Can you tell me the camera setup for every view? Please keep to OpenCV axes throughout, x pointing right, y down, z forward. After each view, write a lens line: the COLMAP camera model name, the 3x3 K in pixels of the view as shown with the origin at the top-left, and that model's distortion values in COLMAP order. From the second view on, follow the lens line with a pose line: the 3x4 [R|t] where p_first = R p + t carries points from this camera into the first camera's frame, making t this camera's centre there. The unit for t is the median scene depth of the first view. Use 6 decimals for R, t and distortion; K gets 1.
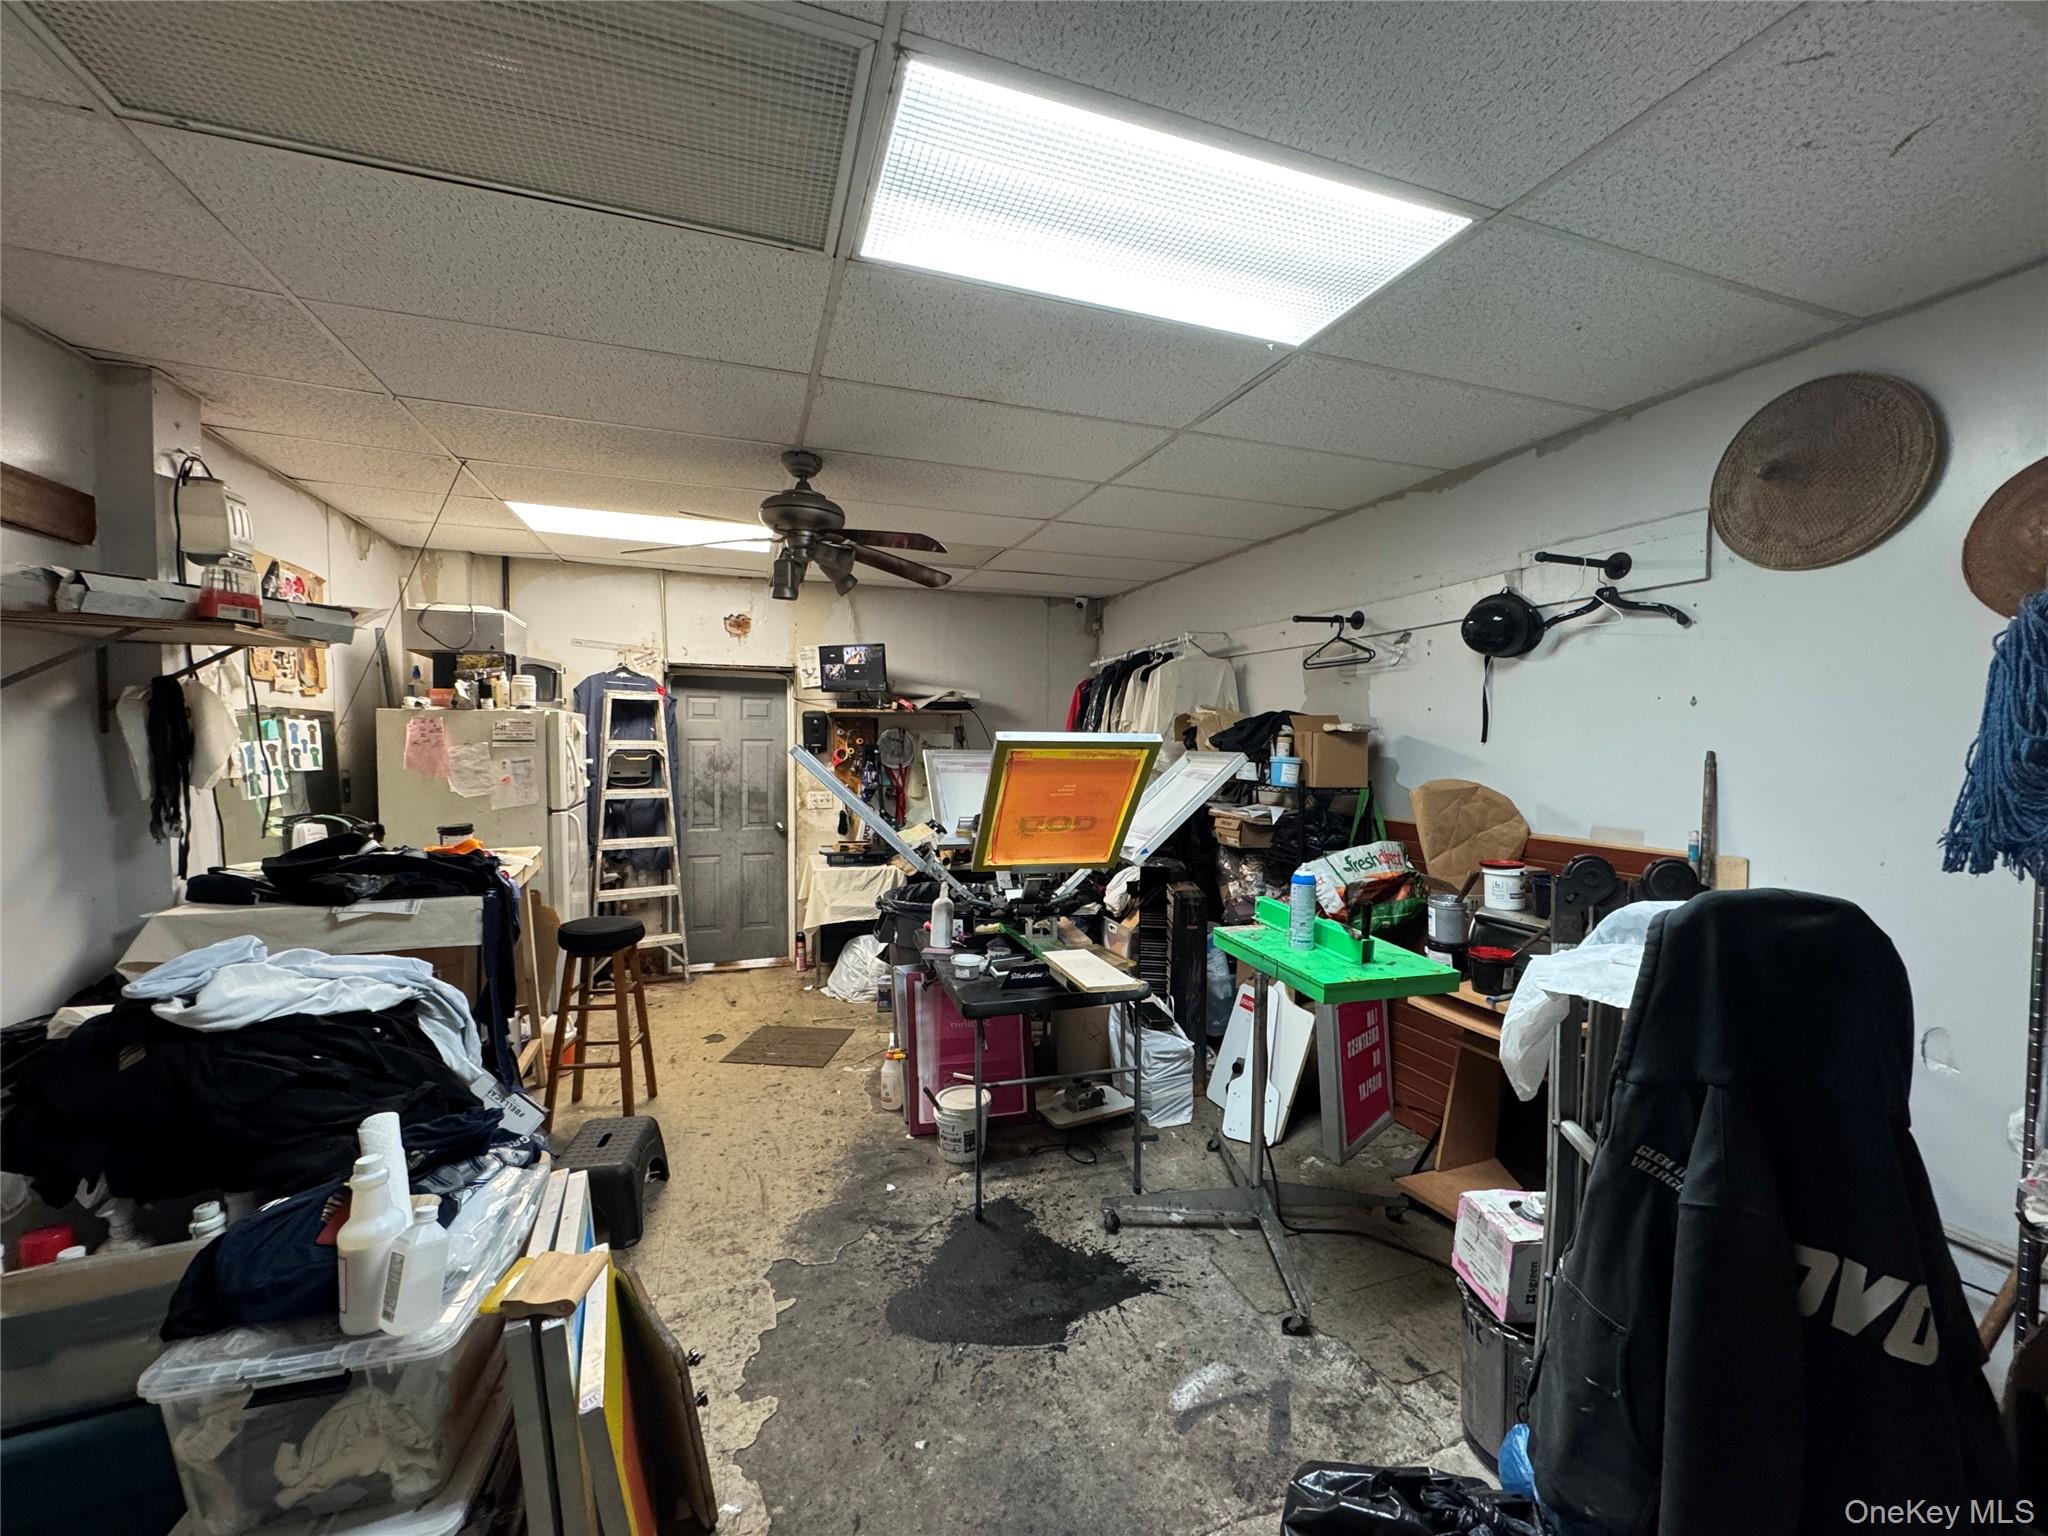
lens RADIAL K [[814.5, 0, 1024.0], [0, 814.5, 768.0], [0, 0, 1]] dist [-0.001868, 0.000156]
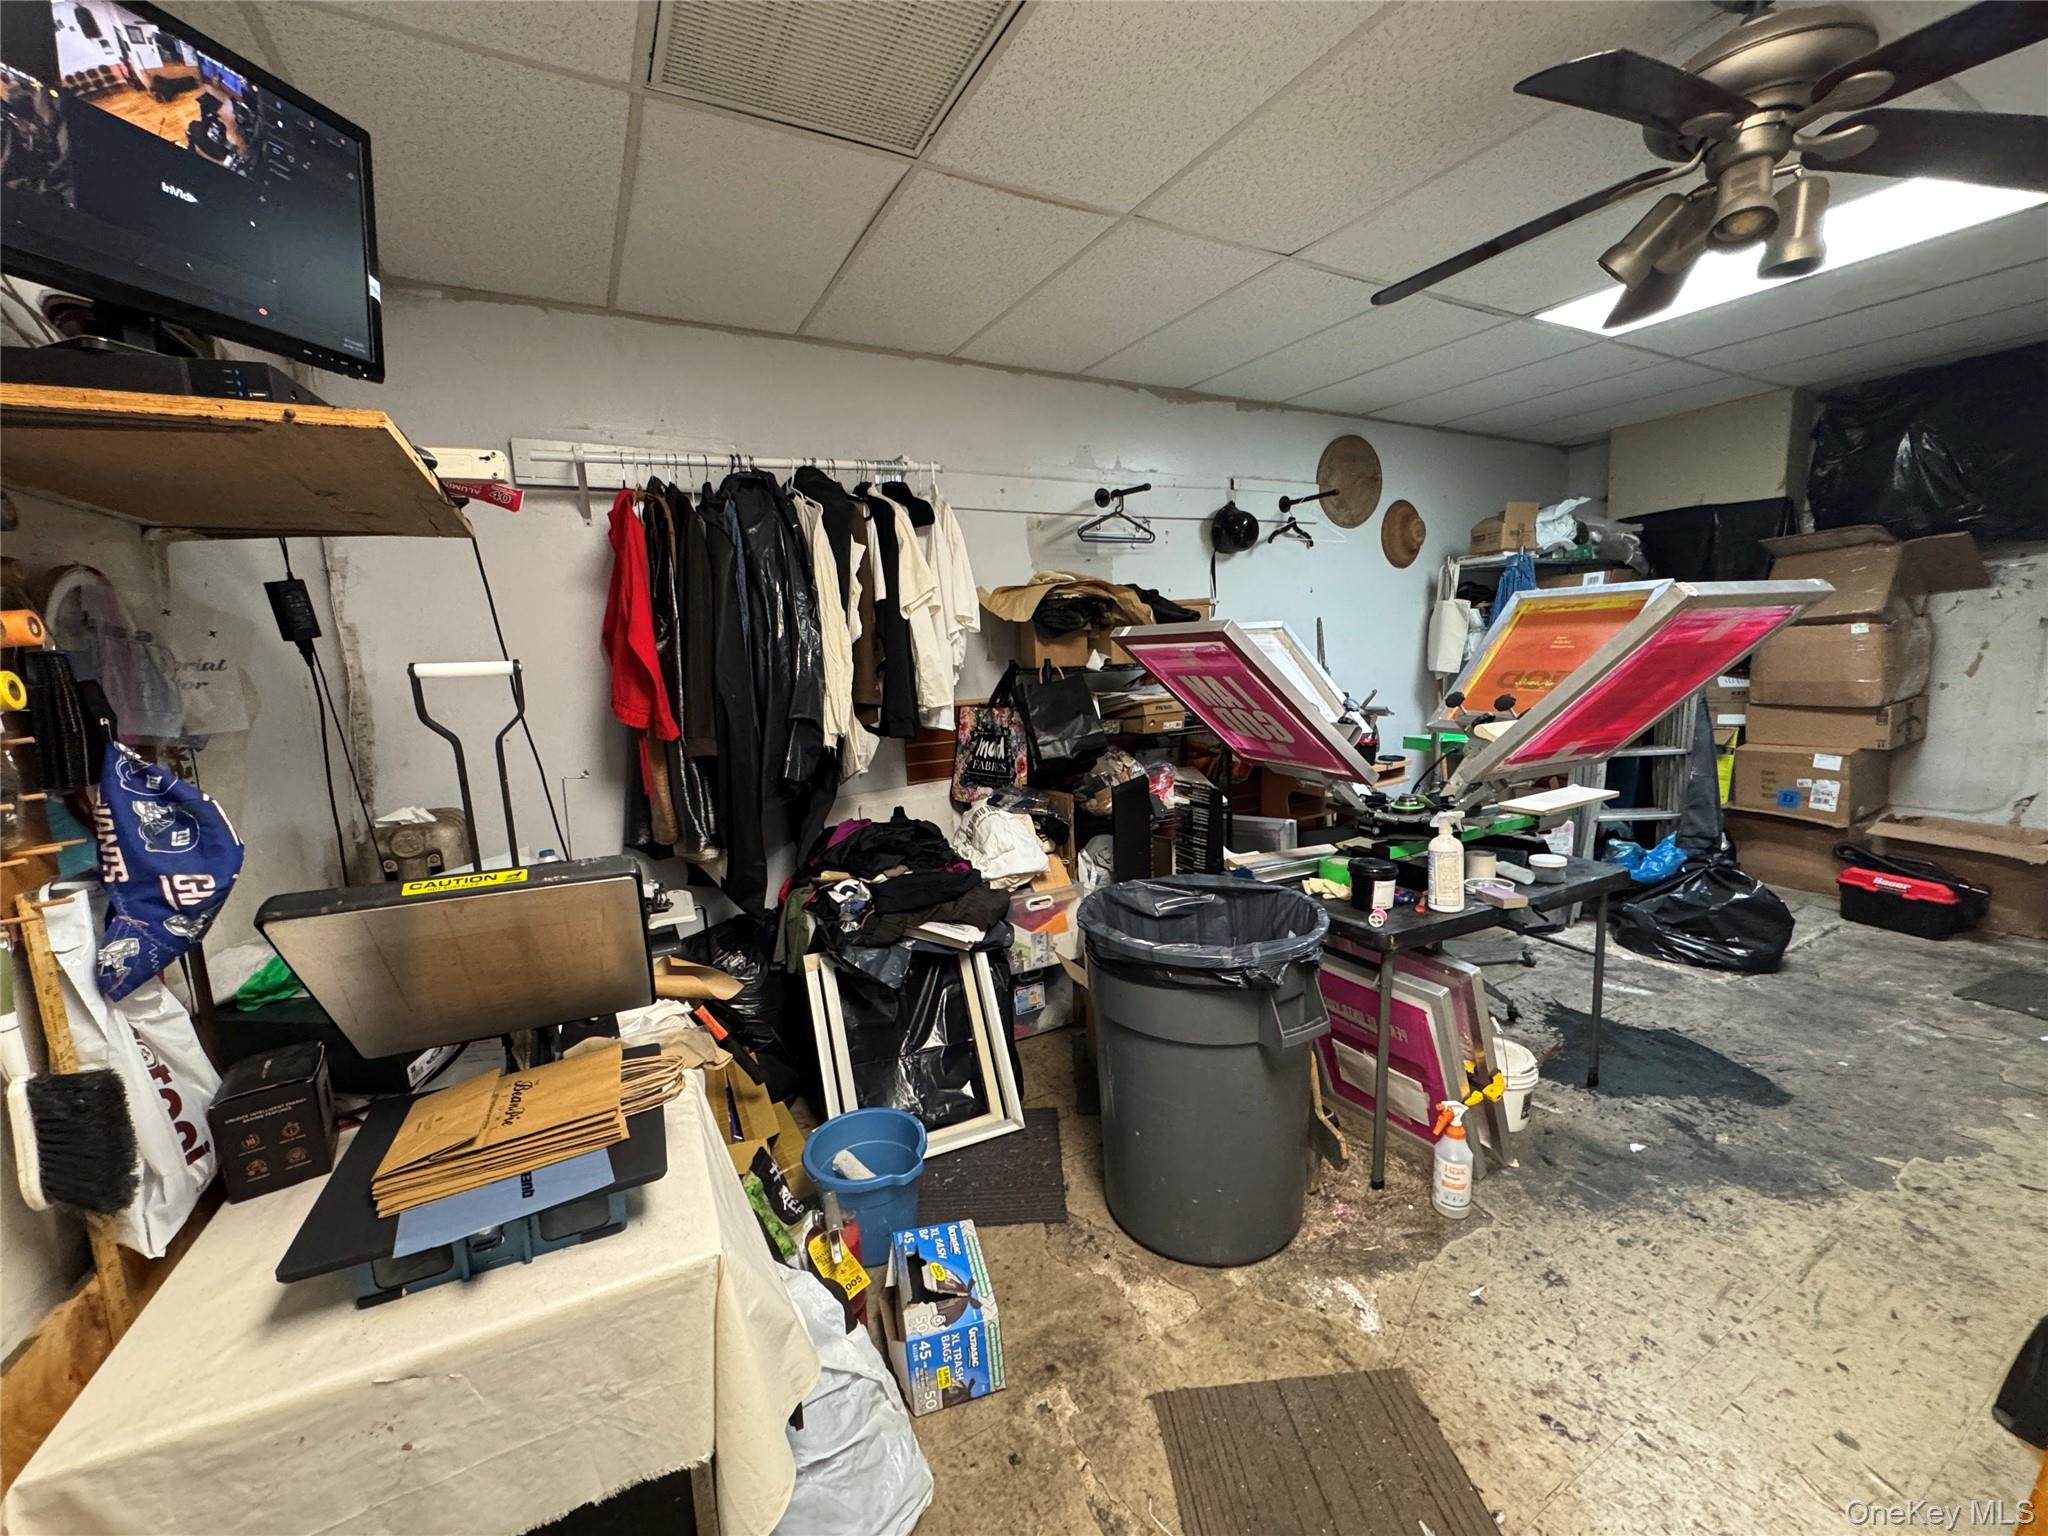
lens RADIAL K [[814.5, 0, 1024.0], [0, 814.5, 768.0], [0, 0, 1]] dist [-0.001868, 0.000156]
pose [[-0.161473, -0.150743, 0.975296, -0.799862], [0.075089, 0.983524, 0.164447, -0.034429], [-0.984016, 0.099787, -0.147493, 1.685198]]
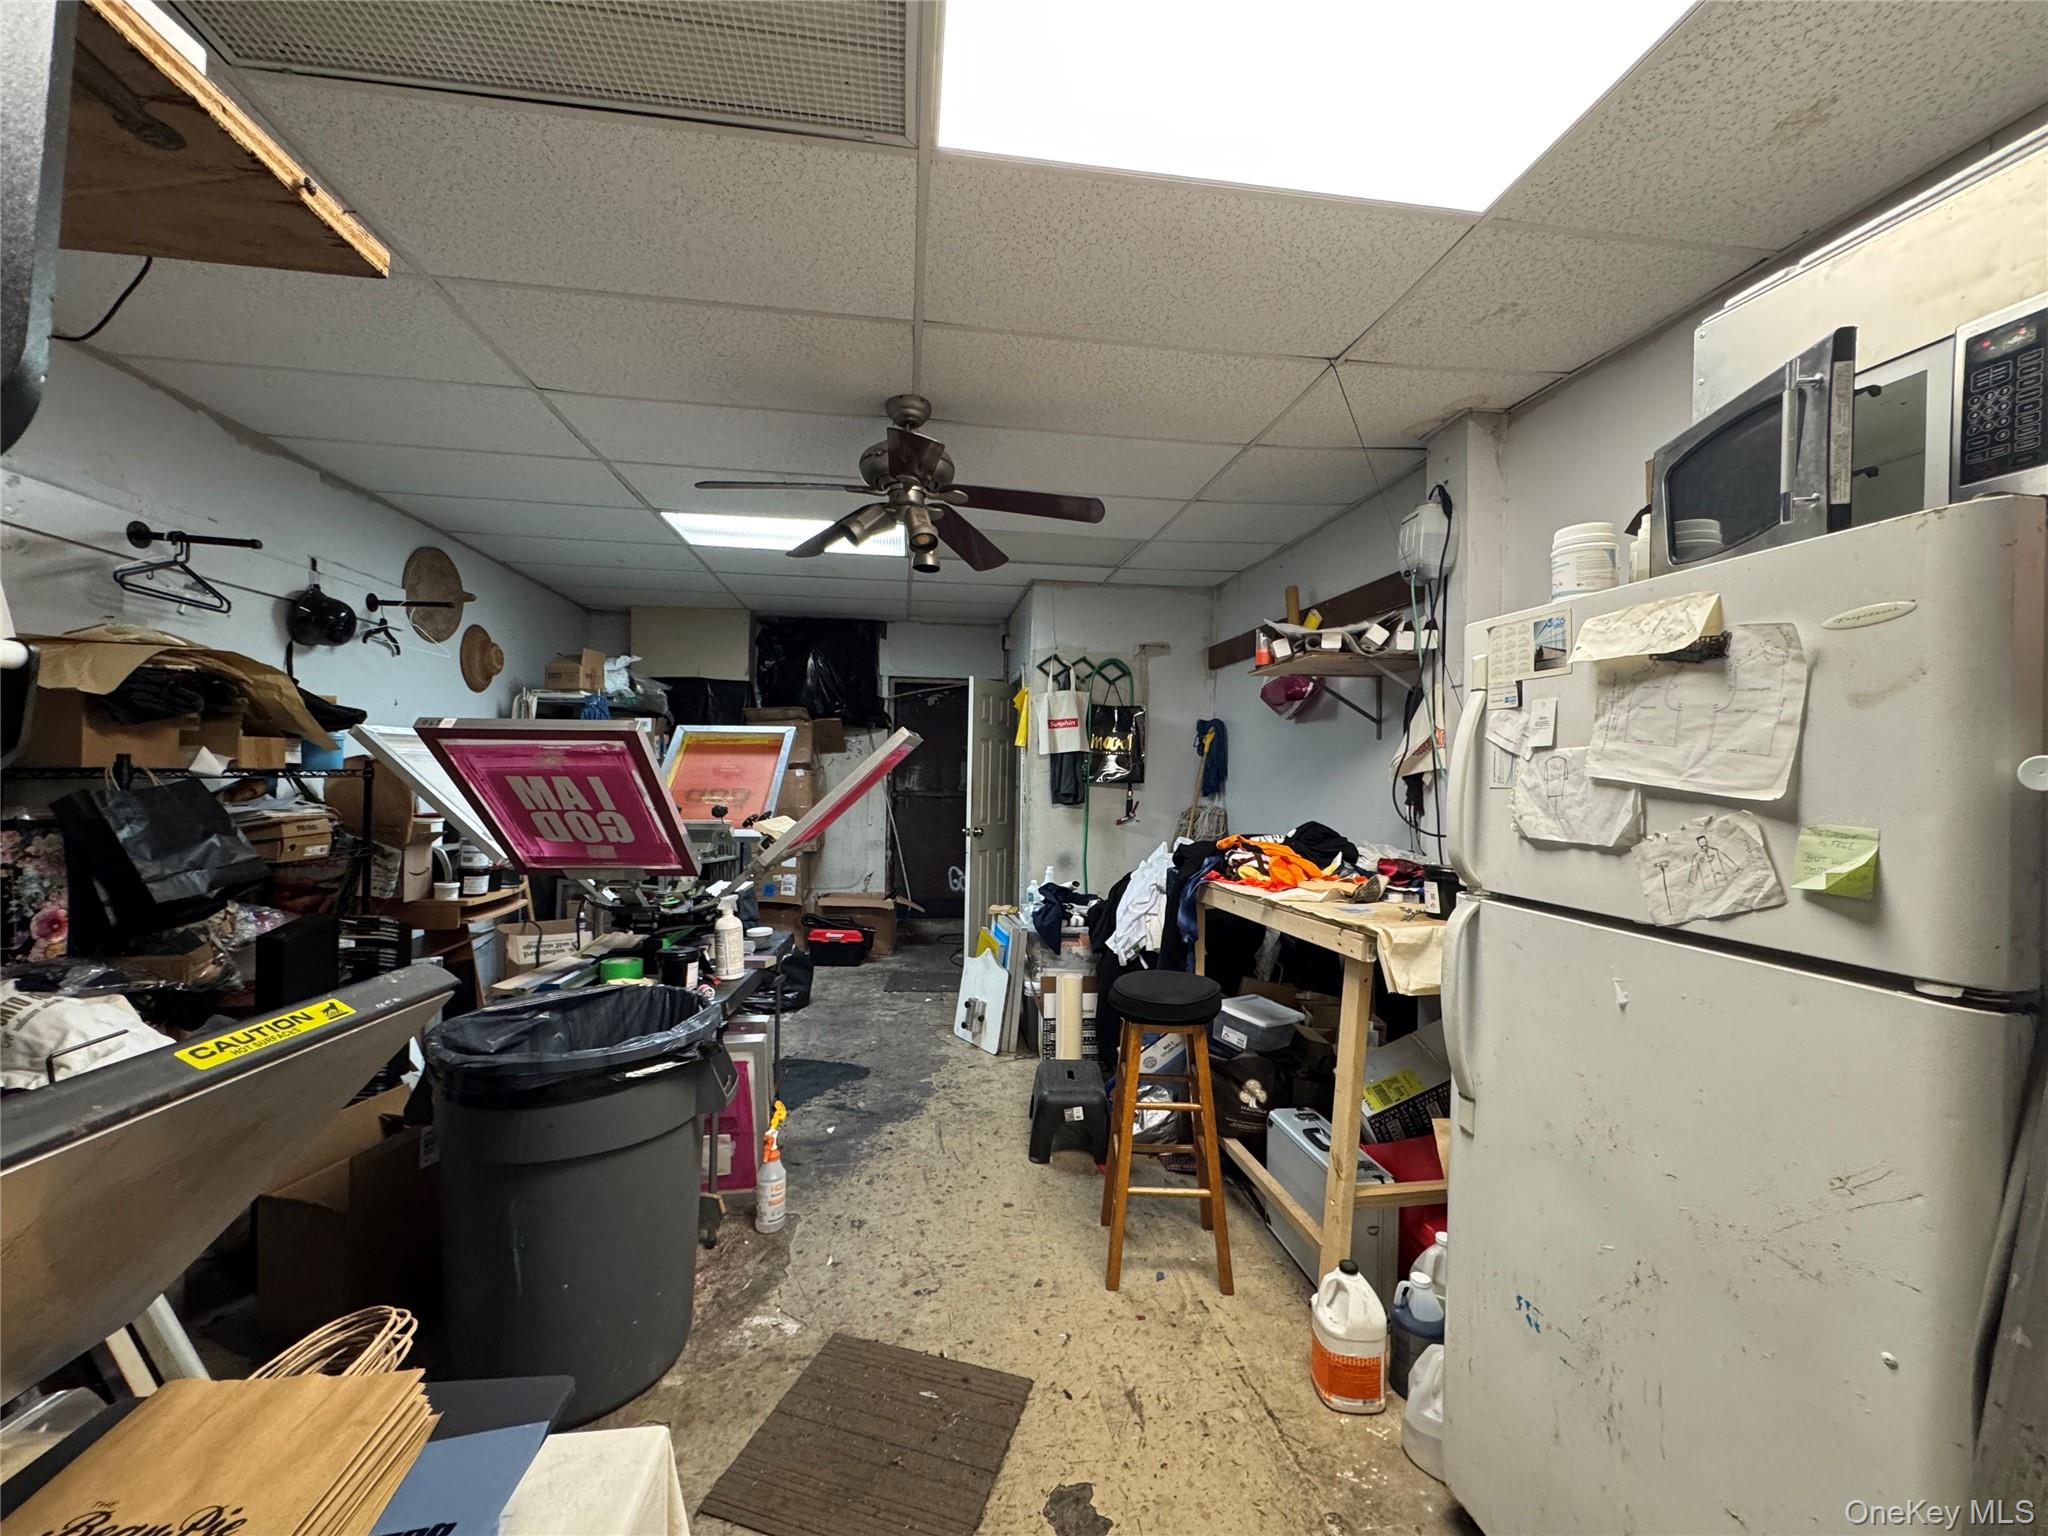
lens RADIAL K [[814.5, 0, 1024.0], [0, 814.5, 768.0], [0, 0, 1]] dist [-0.001868, 0.000156]
pose [[-0.980237, -0.020875, 0.196721, -0.634477], [-0.015378, 0.999449, 0.029426, -0.017481], [-0.197227, 0.025819, -0.980018, 2.033908]]
